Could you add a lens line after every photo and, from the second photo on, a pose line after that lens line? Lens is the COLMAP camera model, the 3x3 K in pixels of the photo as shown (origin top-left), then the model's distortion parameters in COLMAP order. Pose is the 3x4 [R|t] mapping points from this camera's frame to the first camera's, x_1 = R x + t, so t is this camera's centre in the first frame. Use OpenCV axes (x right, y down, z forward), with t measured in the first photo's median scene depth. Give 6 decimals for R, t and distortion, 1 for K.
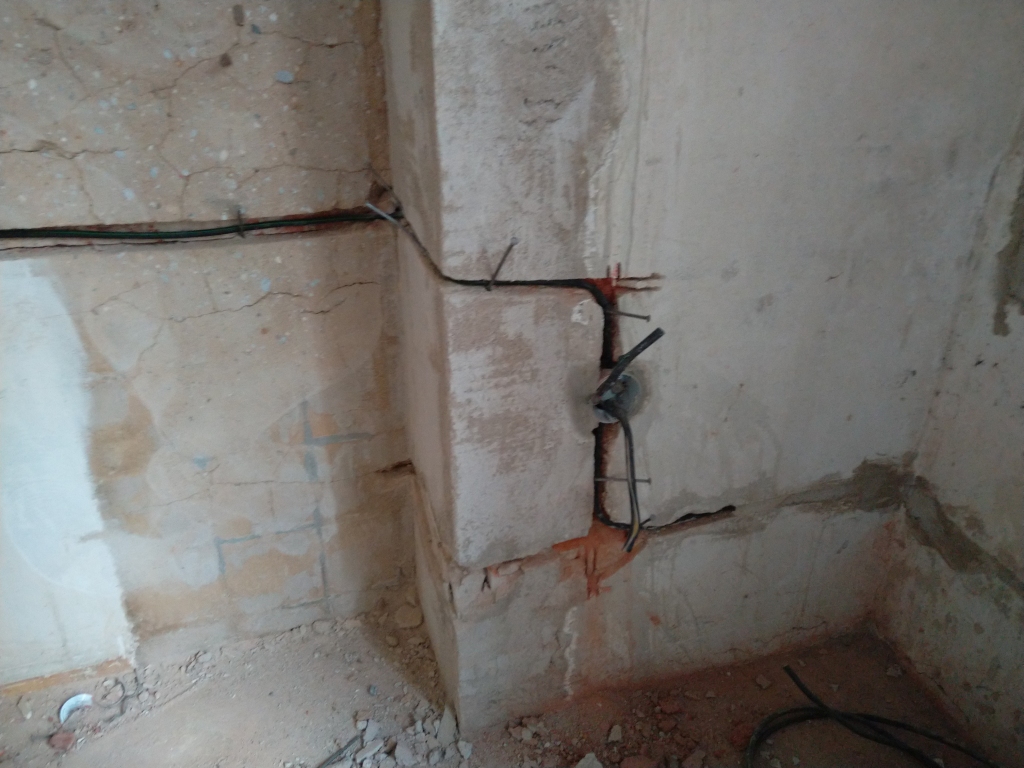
lens RADIAL K [[790.4, 0, 507.9], [0, 790.4, 384.8], [0, 0, 1]] dist [0.049932, -0.049531]
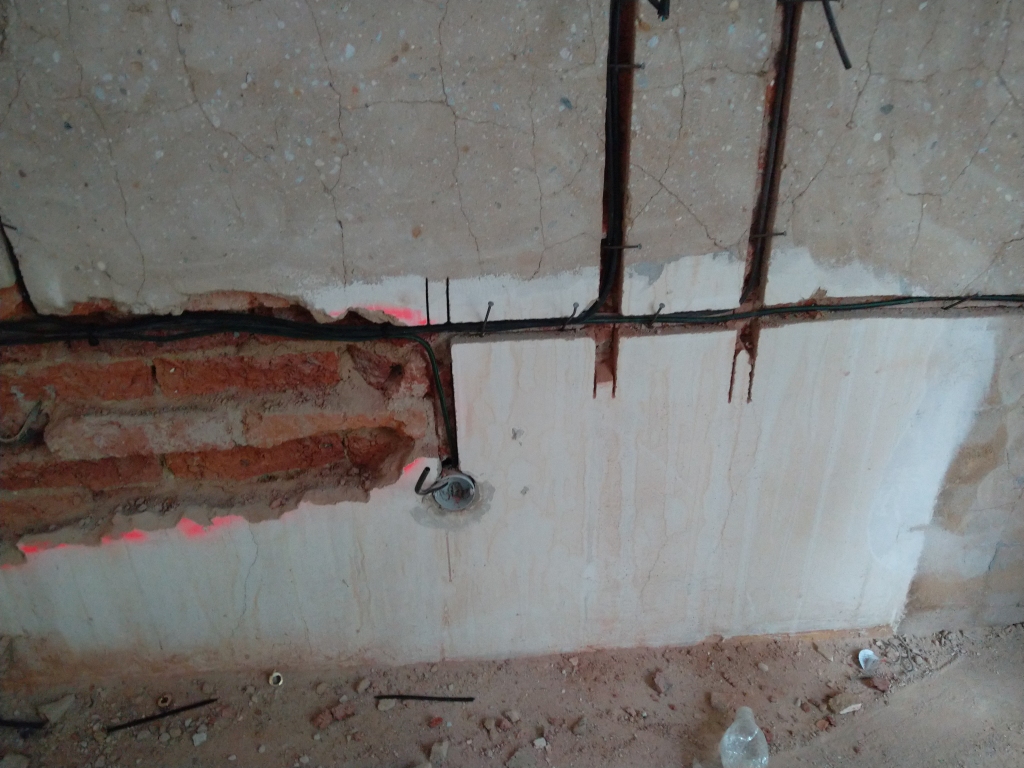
lens RADIAL K [[790.4, 0, 507.5], [0, 790.4, 375.4], [0, 0, 1]] dist [0.049932, -0.049531]
pose [[0.970475, 0.092055, -0.222943, -1.043889], [-0.090945, 0.995739, 0.015266, -0.011523], [0.223399, 0.005460, 0.974712, -0.435206]]
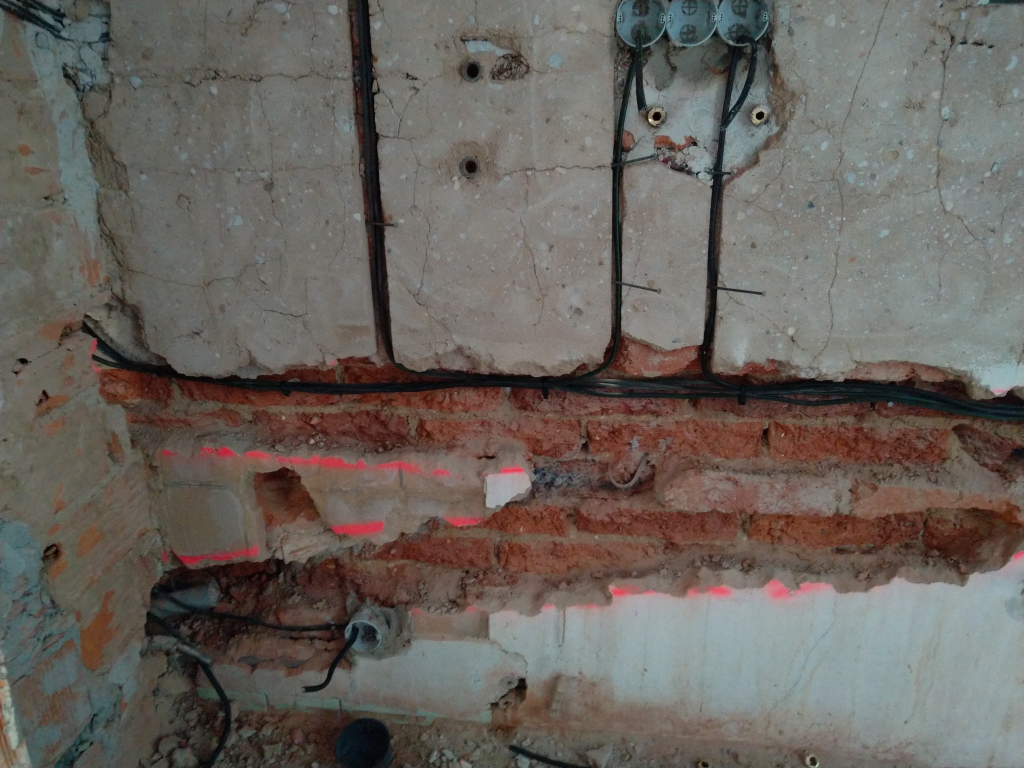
lens RADIAL K [[790.4, 0, 518.5], [0, 790.4, 376.1], [0, 0, 1]] dist [0.049932, -0.049531]
pose [[0.913173, 0.130629, -0.386070, -1.775677], [-0.181145, 0.978627, -0.097340, 0.169146], [0.365104, 0.158823, 0.917319, -0.734645]]
